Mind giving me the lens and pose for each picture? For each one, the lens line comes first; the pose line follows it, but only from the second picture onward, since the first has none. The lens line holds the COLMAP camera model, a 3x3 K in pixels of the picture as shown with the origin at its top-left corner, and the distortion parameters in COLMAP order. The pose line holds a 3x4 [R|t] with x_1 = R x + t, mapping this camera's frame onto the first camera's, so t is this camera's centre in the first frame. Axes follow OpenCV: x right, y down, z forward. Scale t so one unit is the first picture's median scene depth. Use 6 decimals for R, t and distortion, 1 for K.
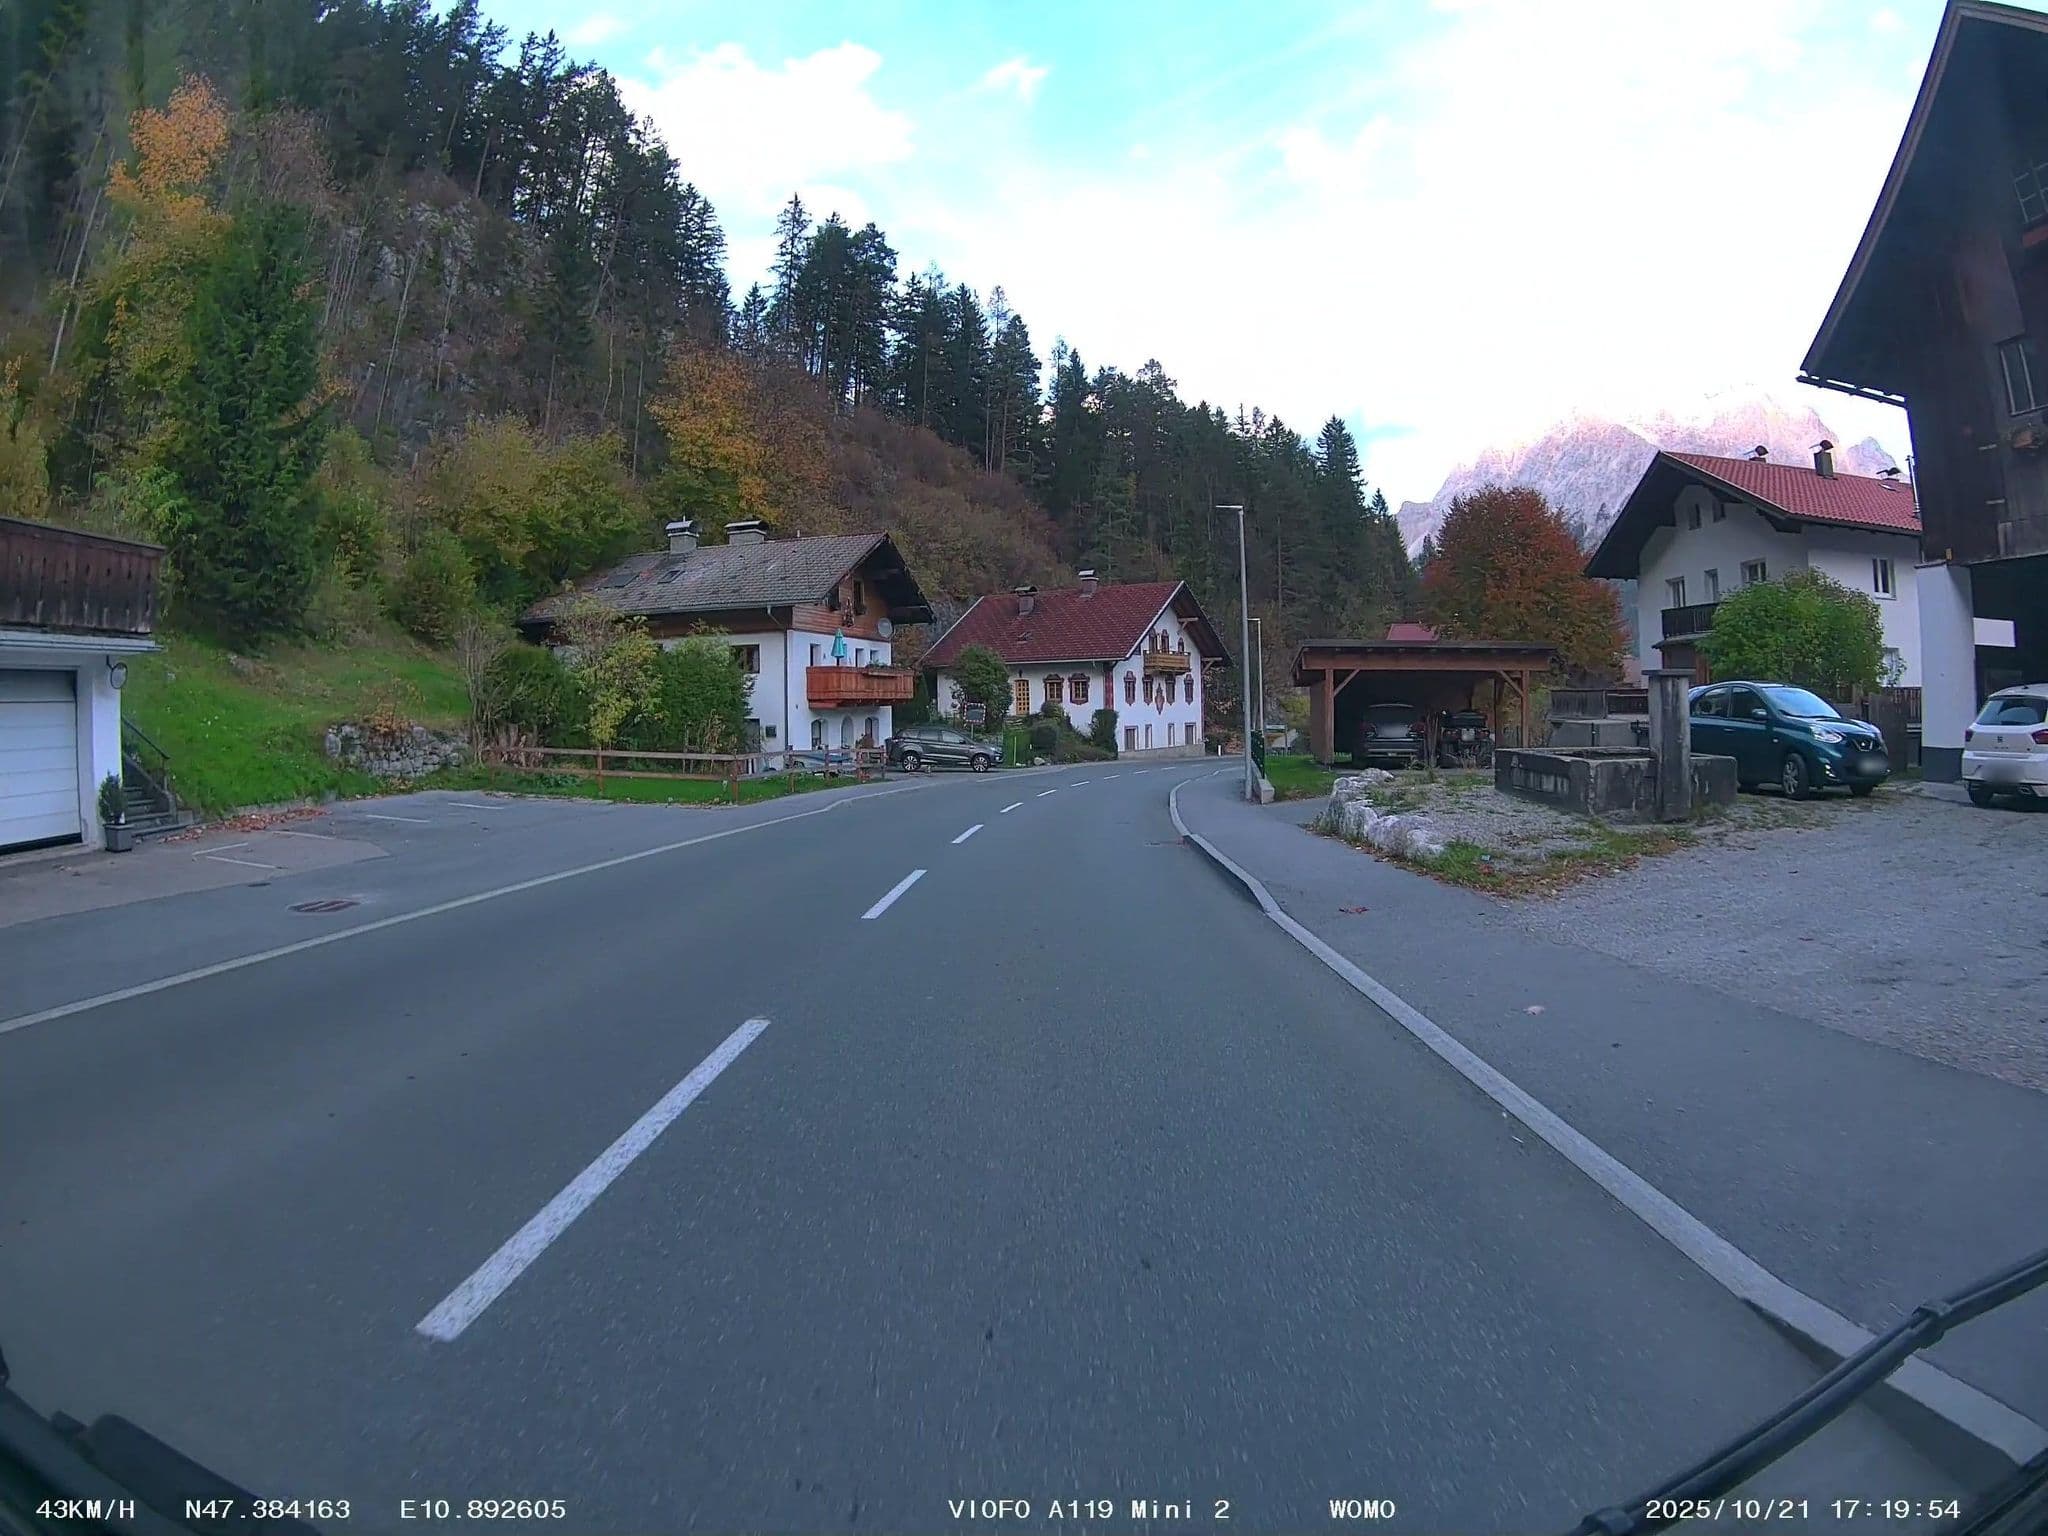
lens RADIAL K [[1545.0, 0, 1024.6], [0, 1545.0, 767.2], [0, 0, 1]] dist [-0.002021, -0.000541]
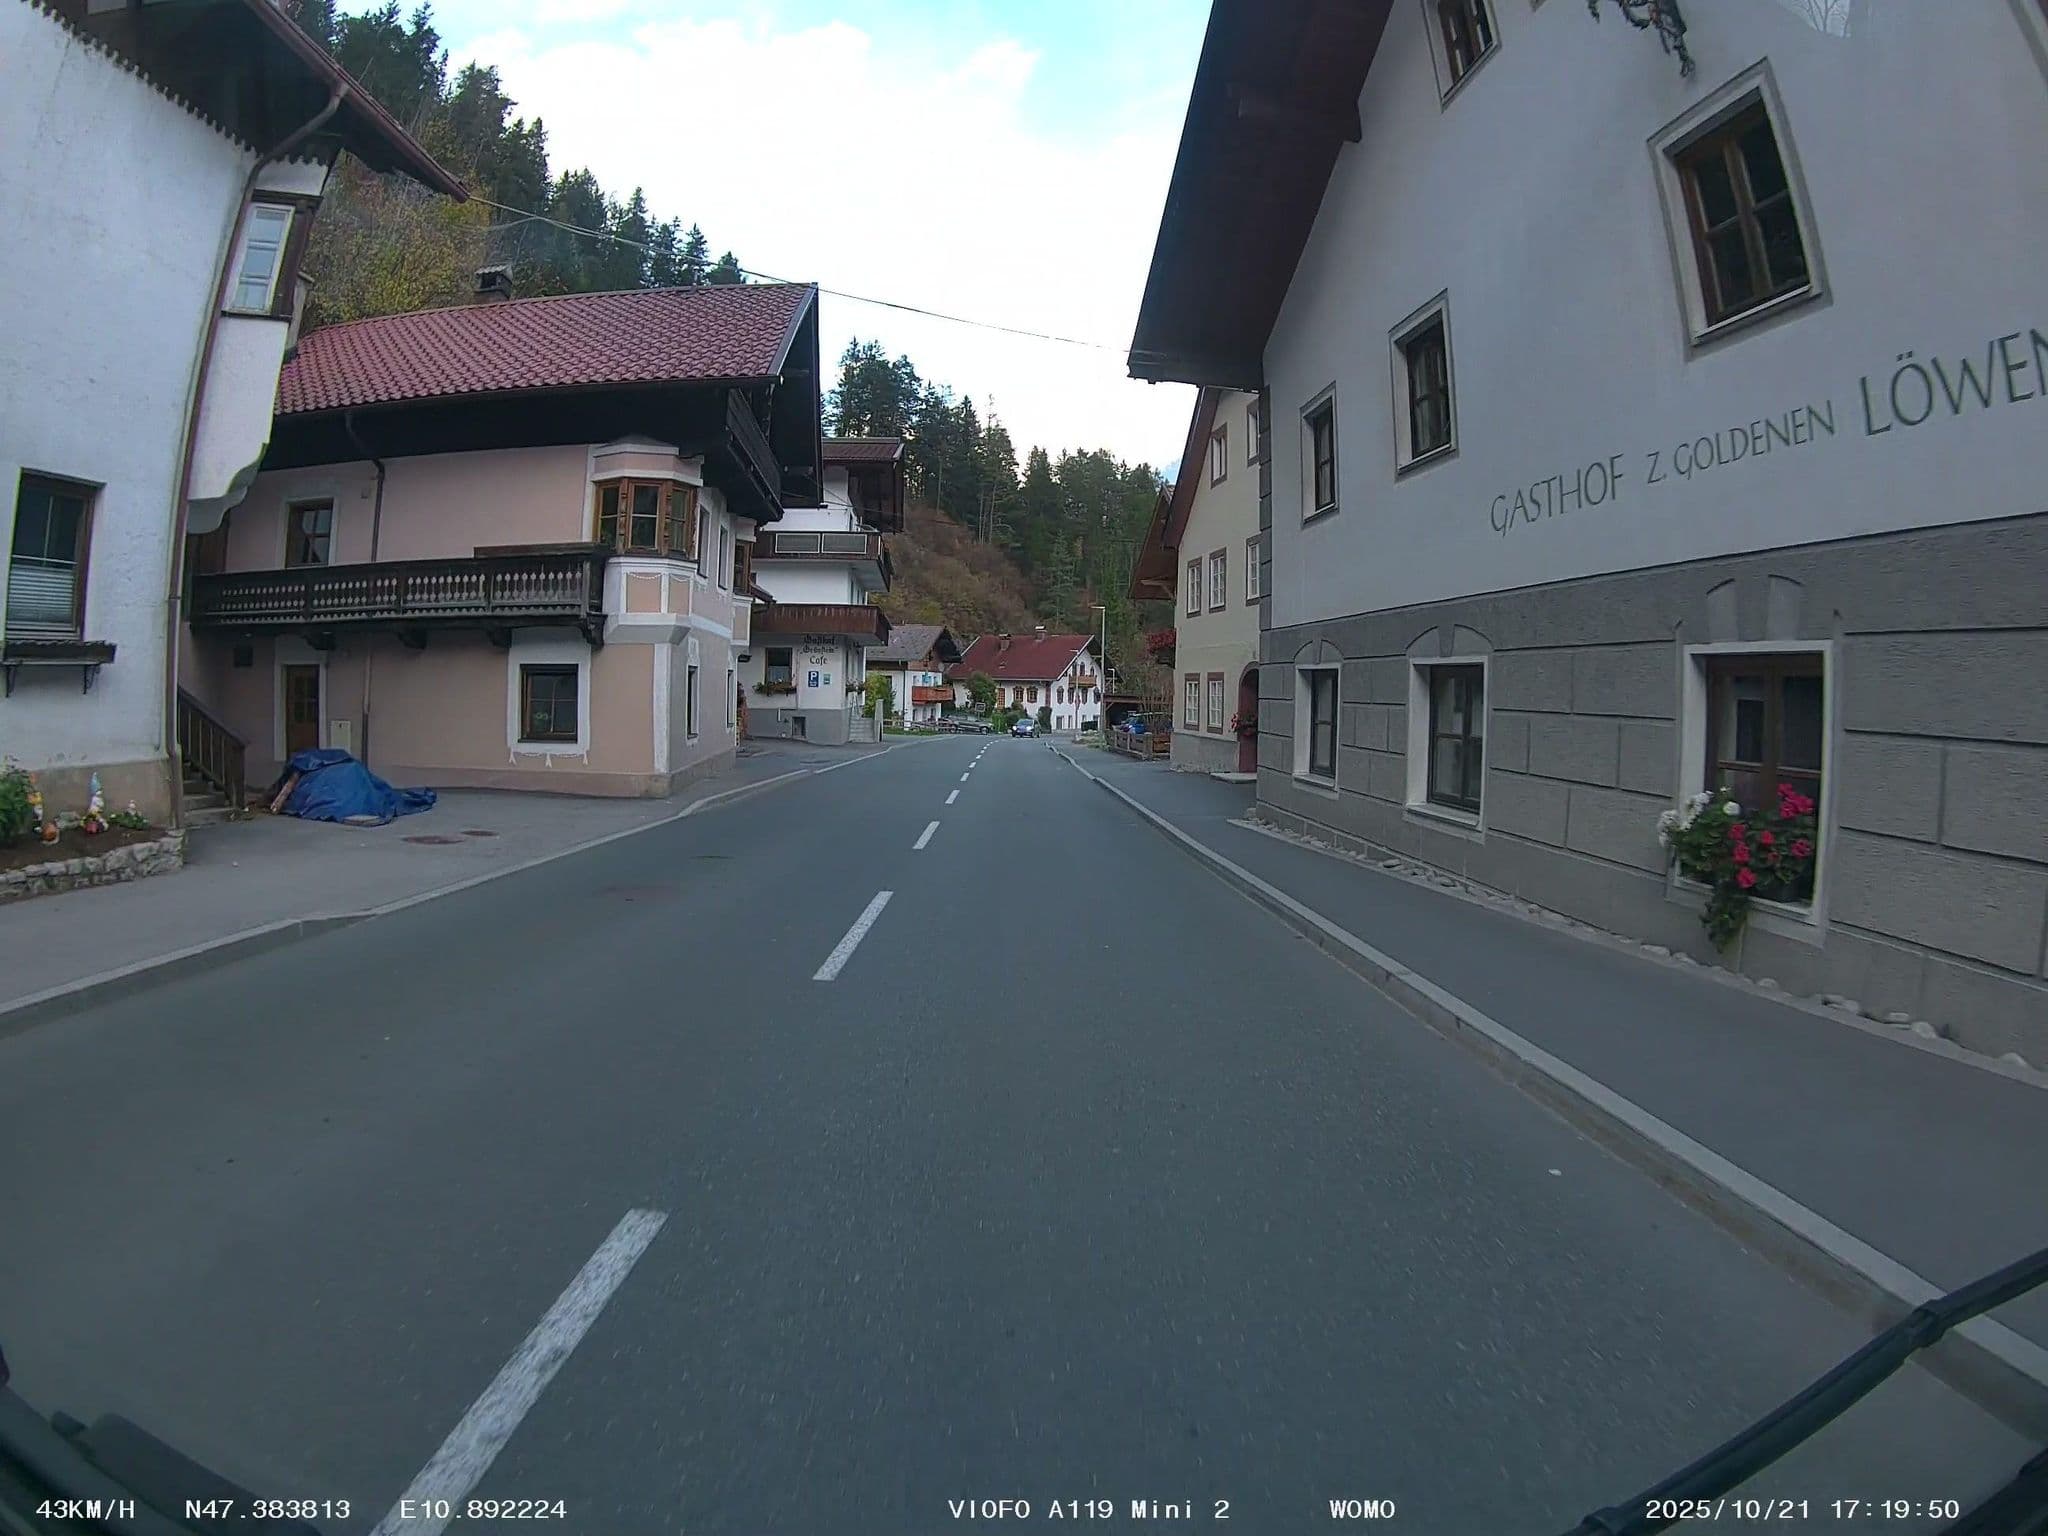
lens RADIAL K [[1545.0, 0, 1023.1], [0, 1545.0, 767.9], [0, 0, 1]] dist [-0.002021, -0.000541]
pose [[0.998928, 0.039422, 0.024255, -0.016314], [-0.039722, 0.999139, 0.012014, 0.014262], [-0.023760, -0.012965, 0.999634, -0.818908]]
